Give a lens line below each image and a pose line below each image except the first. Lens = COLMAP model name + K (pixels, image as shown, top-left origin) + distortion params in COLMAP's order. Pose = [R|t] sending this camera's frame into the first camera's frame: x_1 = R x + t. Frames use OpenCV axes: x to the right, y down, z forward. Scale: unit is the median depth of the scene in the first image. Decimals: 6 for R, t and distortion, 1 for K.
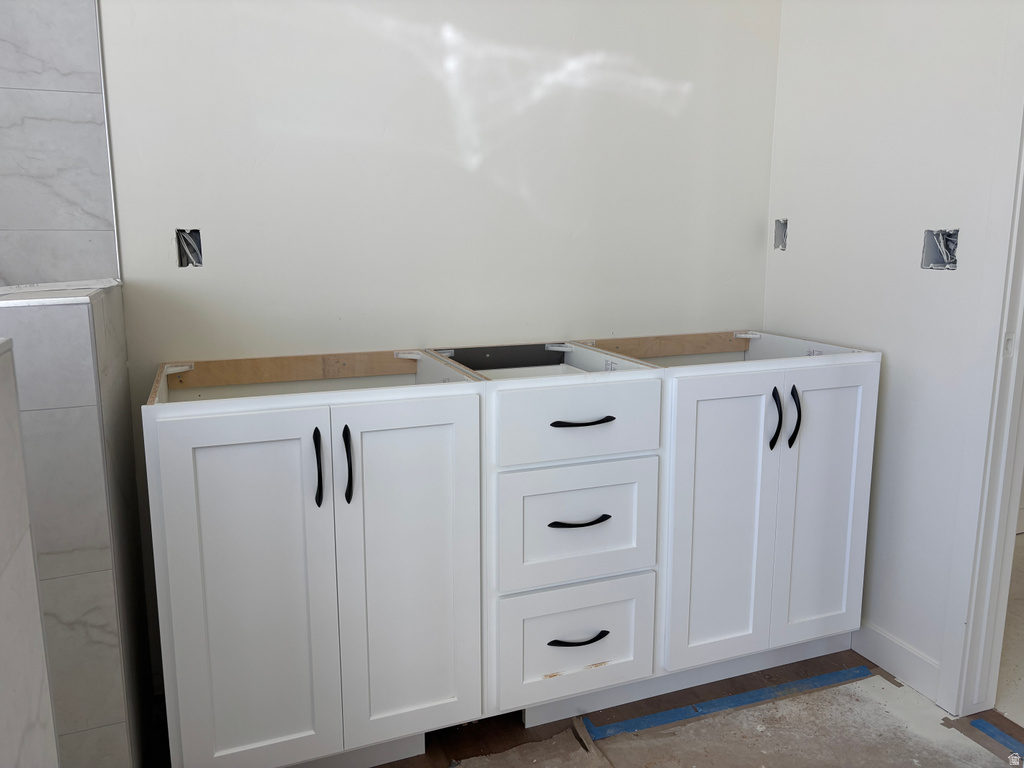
lens RADIAL K [[767.9, 0, 514.3], [0, 767.9, 380.4], [0, 0, 1]] dist [0.047367, -0.047447]
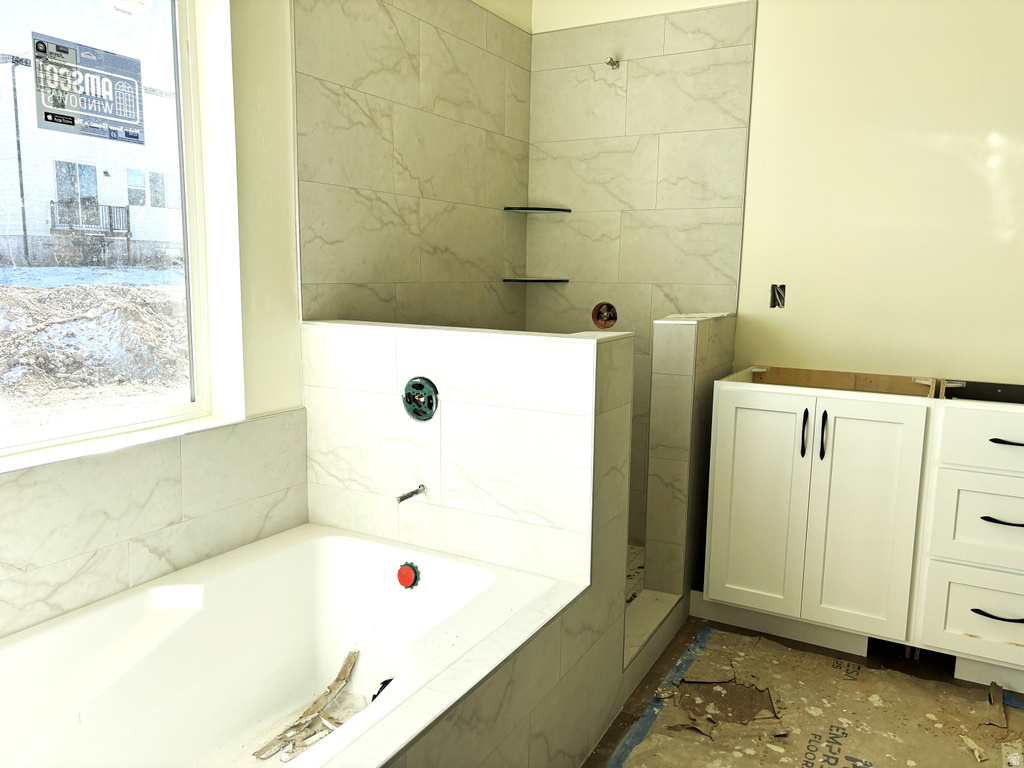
lens RADIAL K [[767.9, 0, 515.4], [0, 767.9, 386.3], [0, 0, 1]] dist [0.047367, -0.047447]
pose [[0.642516, 0.129045, -0.755328, 0.501037], [-0.155738, 0.987136, 0.036171, 0.043568], [0.750279, 0.094393, 0.654348, -0.475193]]
